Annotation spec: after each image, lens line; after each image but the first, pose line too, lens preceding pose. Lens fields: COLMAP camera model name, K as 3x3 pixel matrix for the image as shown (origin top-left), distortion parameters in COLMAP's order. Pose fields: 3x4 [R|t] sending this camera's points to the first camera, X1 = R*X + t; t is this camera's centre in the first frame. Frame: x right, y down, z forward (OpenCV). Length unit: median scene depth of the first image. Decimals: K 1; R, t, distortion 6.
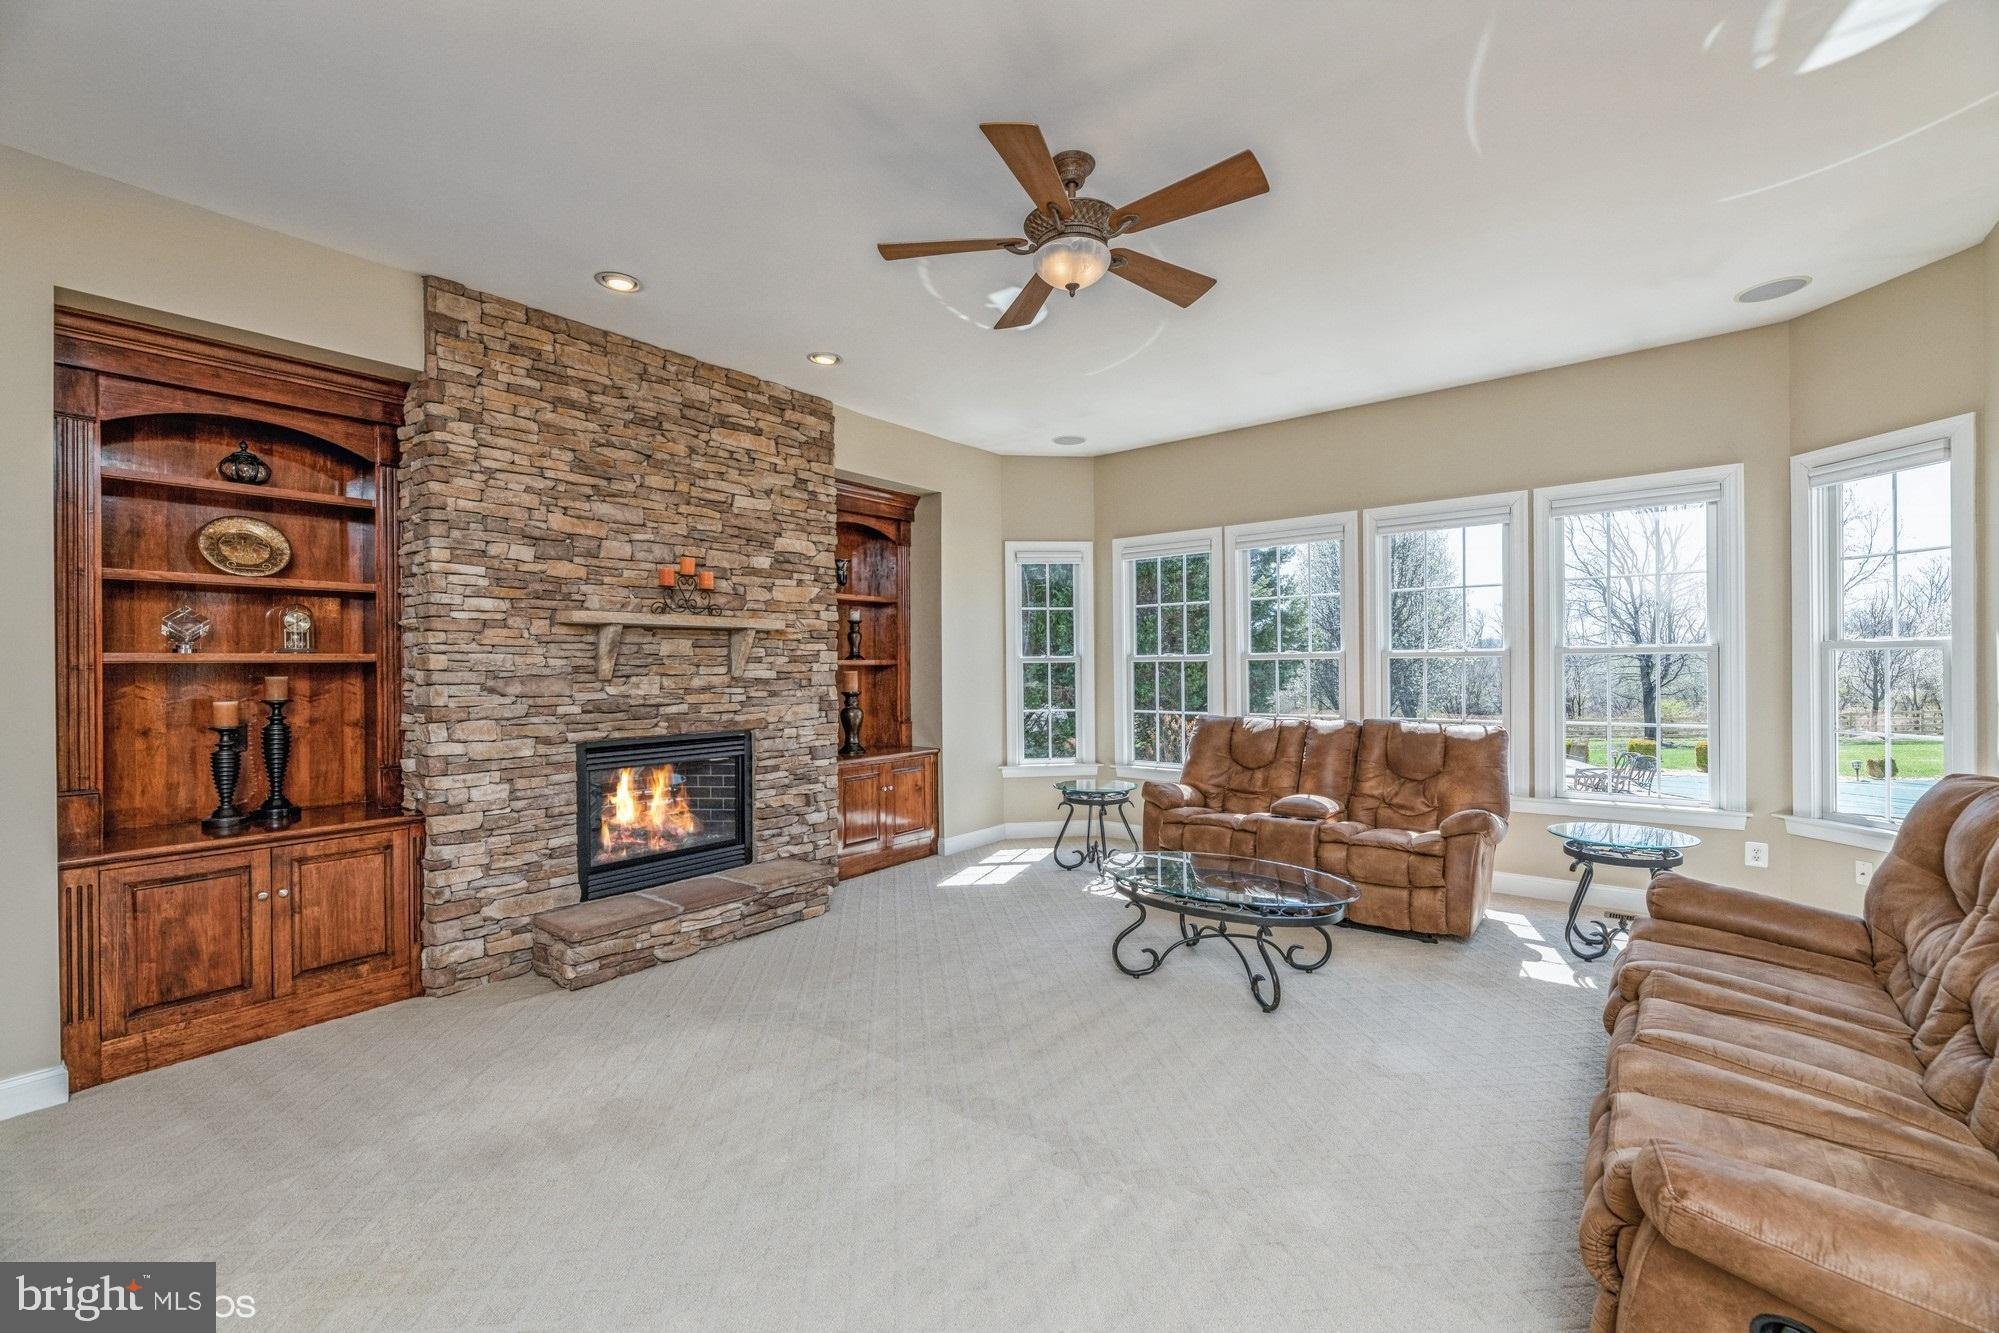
lens RADIAL K [[858.4, 0, 984.9], [0, 858.4, 666.2], [0, 0, 1]] dist [-0.002765, -0.000031]
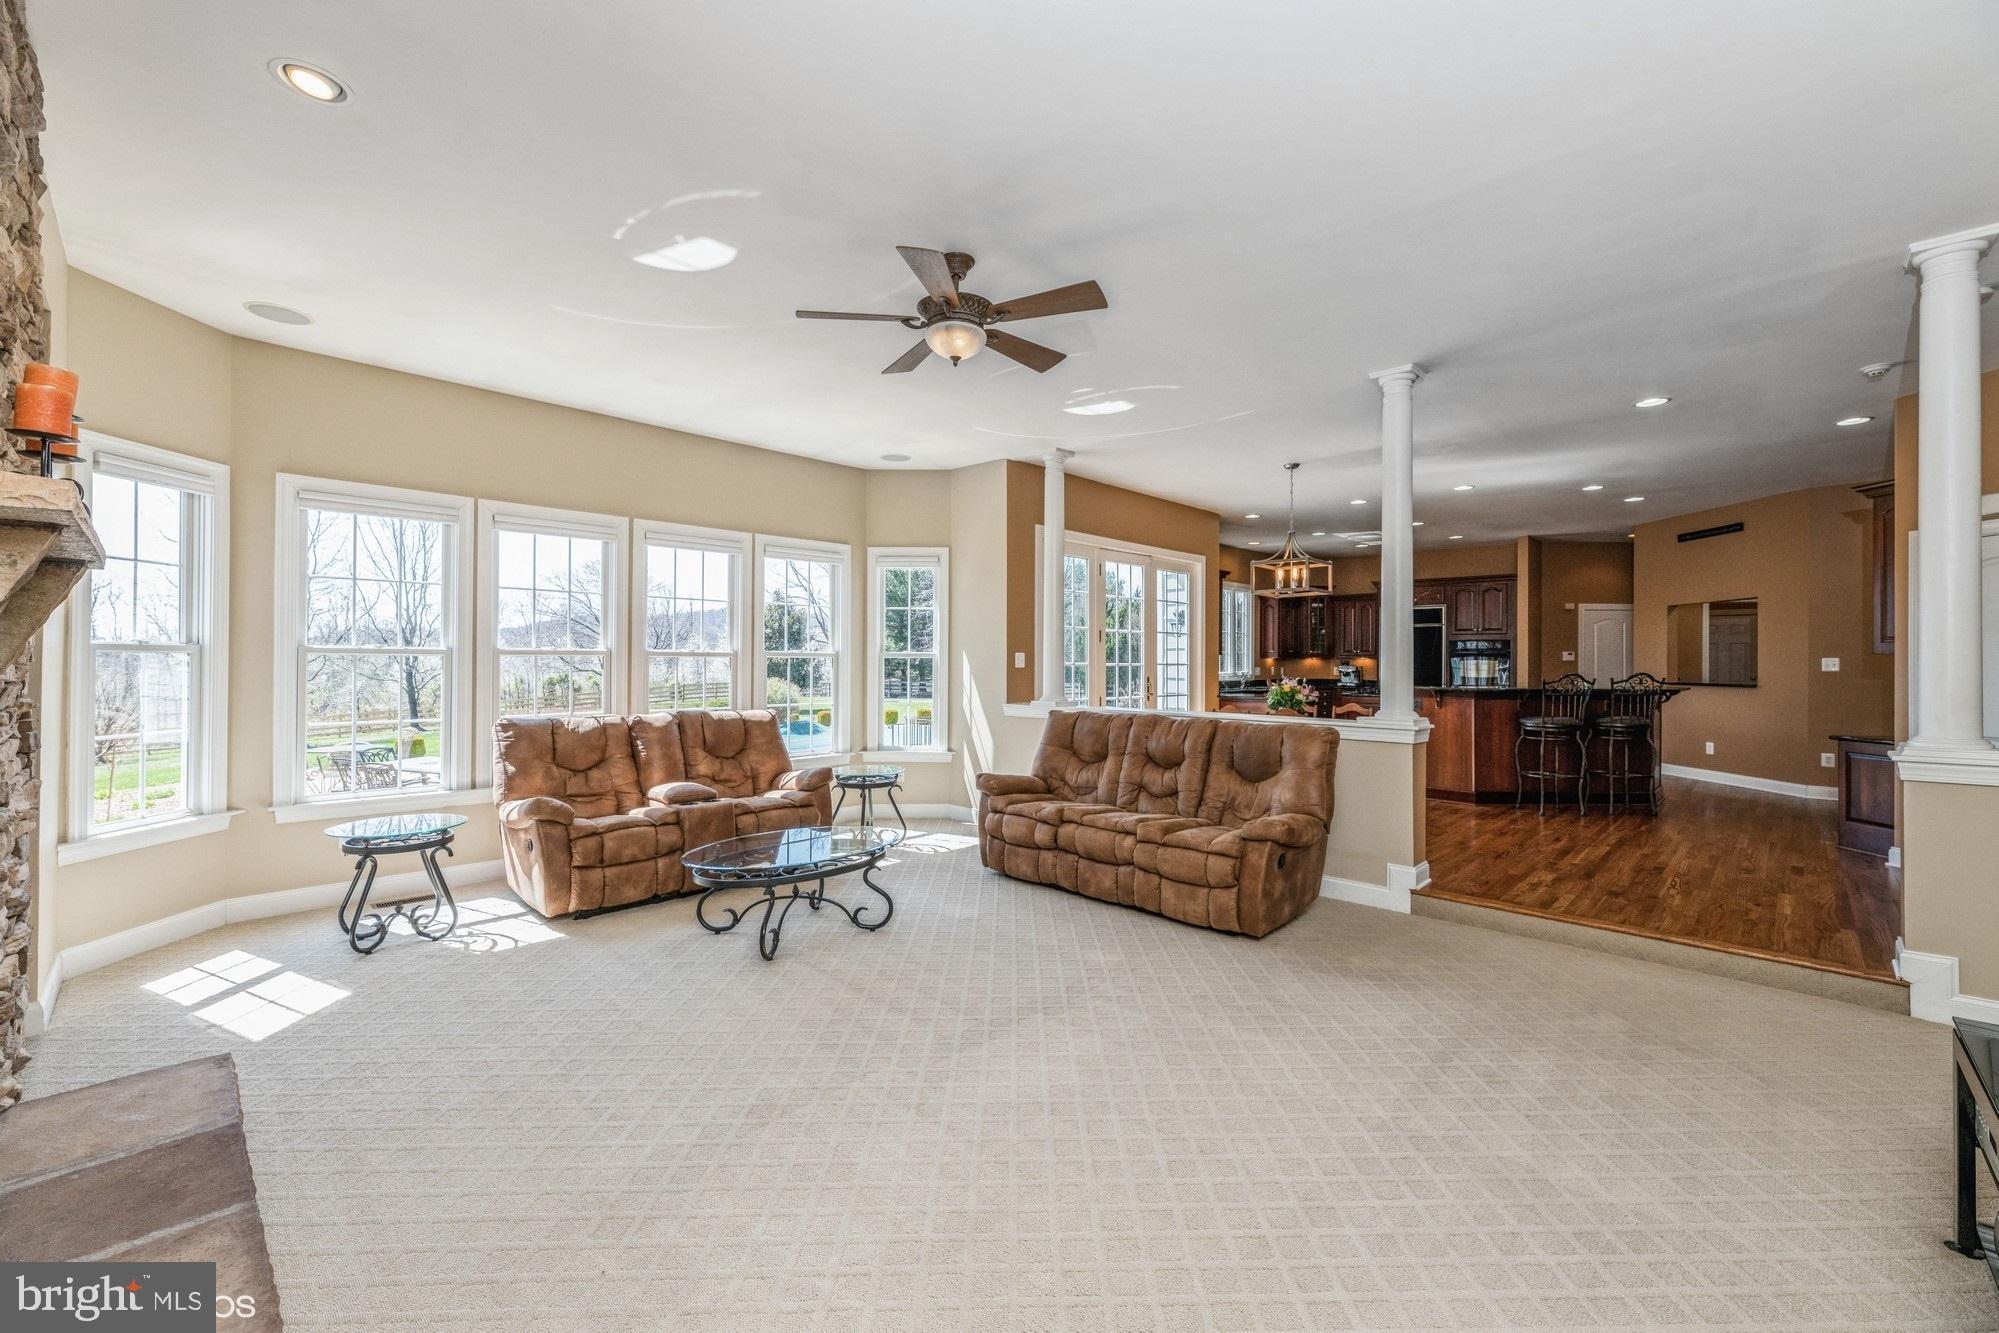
lens RADIAL K [[818.4, 0, 999.0], [0, 818.4, 661.2], [0, 0, 1]] dist [0.002594, -0.000114]
pose [[0.094909, 0.013663, 0.995392, -0.699538], [-0.007307, 0.999888, -0.013028, 0.009327], [-0.995459, -0.006037, 0.094998, 0.579790]]
